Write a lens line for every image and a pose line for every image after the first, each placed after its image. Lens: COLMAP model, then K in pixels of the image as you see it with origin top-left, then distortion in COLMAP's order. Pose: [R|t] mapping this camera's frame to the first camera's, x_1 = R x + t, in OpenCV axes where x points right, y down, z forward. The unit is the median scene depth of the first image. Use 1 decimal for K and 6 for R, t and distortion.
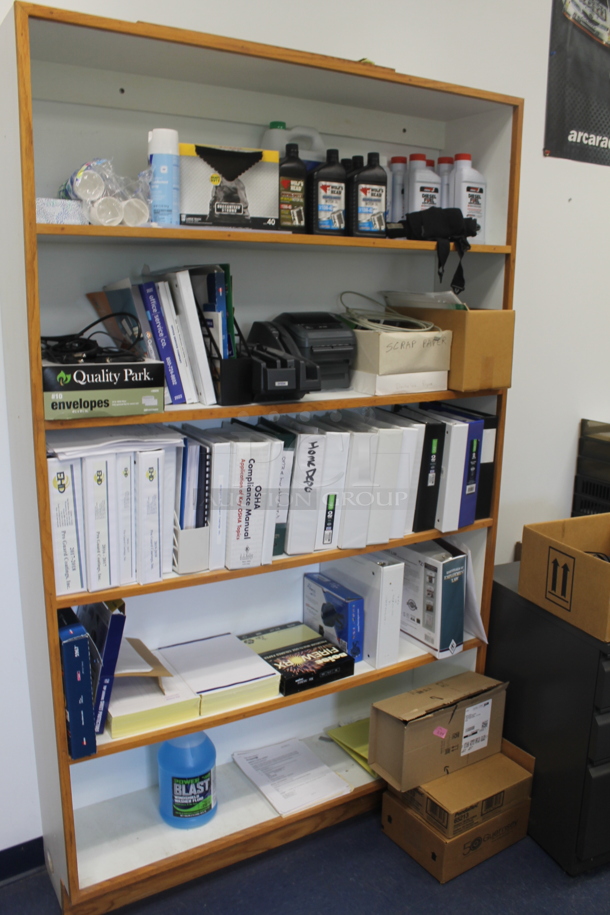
lens RADIAL K [[774.5, 0, 305.4], [0, 774.5, 456.5], [0, 0, 1]] dist [-0.099371, 0.017818]
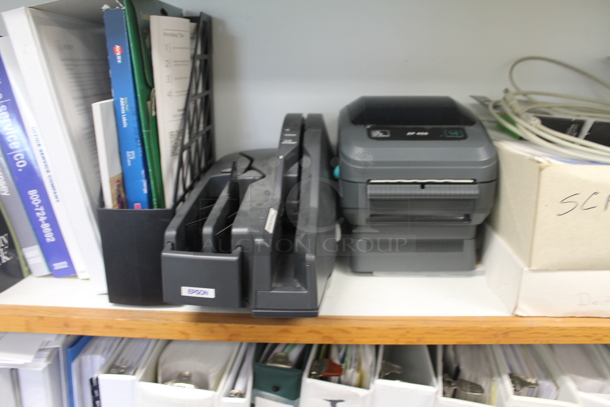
lens RADIAL K [[516.4, 0, 303.9], [0, 516.4, 203.8], [0, 0, 1]] dist [-0.099371, 0.017818]
pose [[0.845453, 0.138726, -0.515718, 0.139302], [-0.107907, 0.990129, 0.089441, -0.165012], [0.523035, -0.019968, 0.852077, 0.799898]]
